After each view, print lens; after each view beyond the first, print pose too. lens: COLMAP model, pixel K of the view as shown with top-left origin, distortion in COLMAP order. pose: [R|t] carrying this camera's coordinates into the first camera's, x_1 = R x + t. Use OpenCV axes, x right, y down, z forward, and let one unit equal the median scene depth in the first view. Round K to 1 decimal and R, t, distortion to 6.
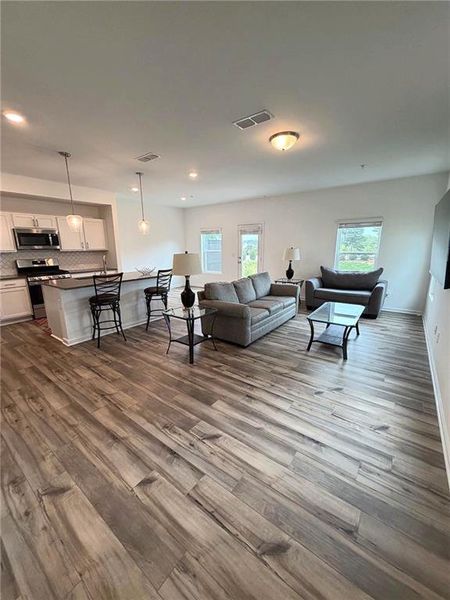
lens RADIAL K [[242.2, 0, 222.8], [0, 242.2, 297.2], [0, 0, 1]] dist [0.014519, 0.000048]
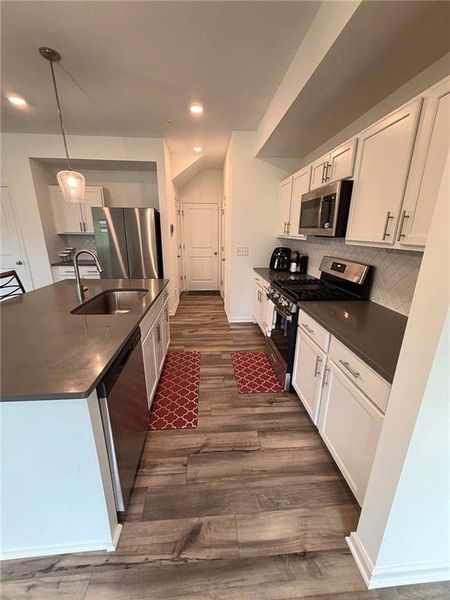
lens RADIAL K [[242.2, 0, 222.8], [0, 242.2, 297.2], [0, 0, 1]] dist [0.014519, 0.000048]
pose [[-0.752859, 0.180181, -0.633039, -0.334463], [-0.141113, 0.895247, 0.422635, -0.268461], [0.642877, 0.407515, -0.648569, 1.260976]]
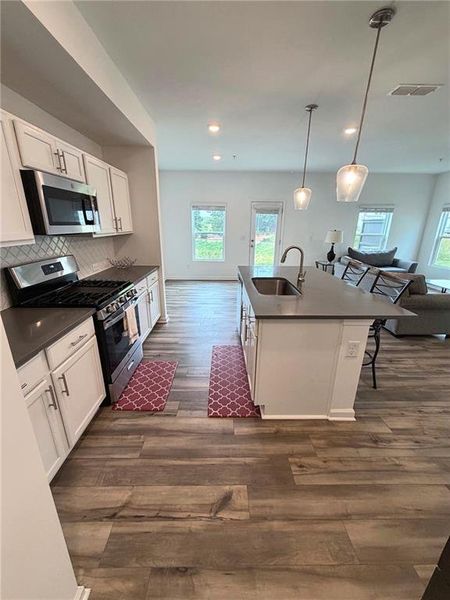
lens RADIAL K [[237.7, 0, 225.0], [0, 237.7, 300.0], [0, 0, 1]] dist [-0.016044, -0.000068]
pose [[0.789186, -0.170946, 0.589884, -0.826215], [0.111107, 0.984373, 0.136622, -0.120758], [-0.604021, -0.042280, 0.795846, 0.566490]]
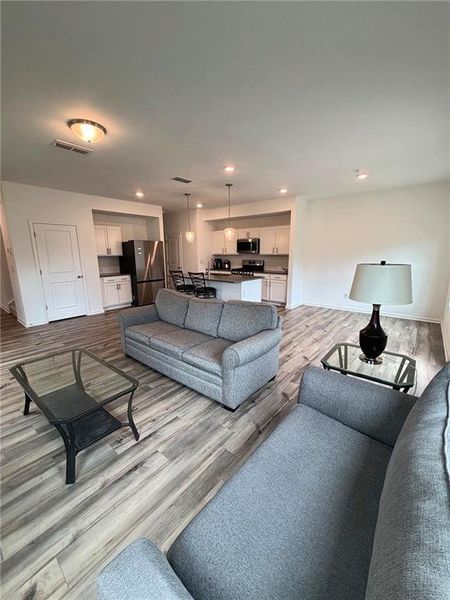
lens RADIAL K [[242.2, 0, 222.8], [0, 242.2, 297.2], [0, 0, 1]] dist [0.014519, 0.000048]
pose [[-0.055257, 0.198253, -0.978592, 0.712263], [-0.207176, 0.956483, 0.205473, -0.217747], [0.976742, 0.214095, -0.011779, 0.964568]]
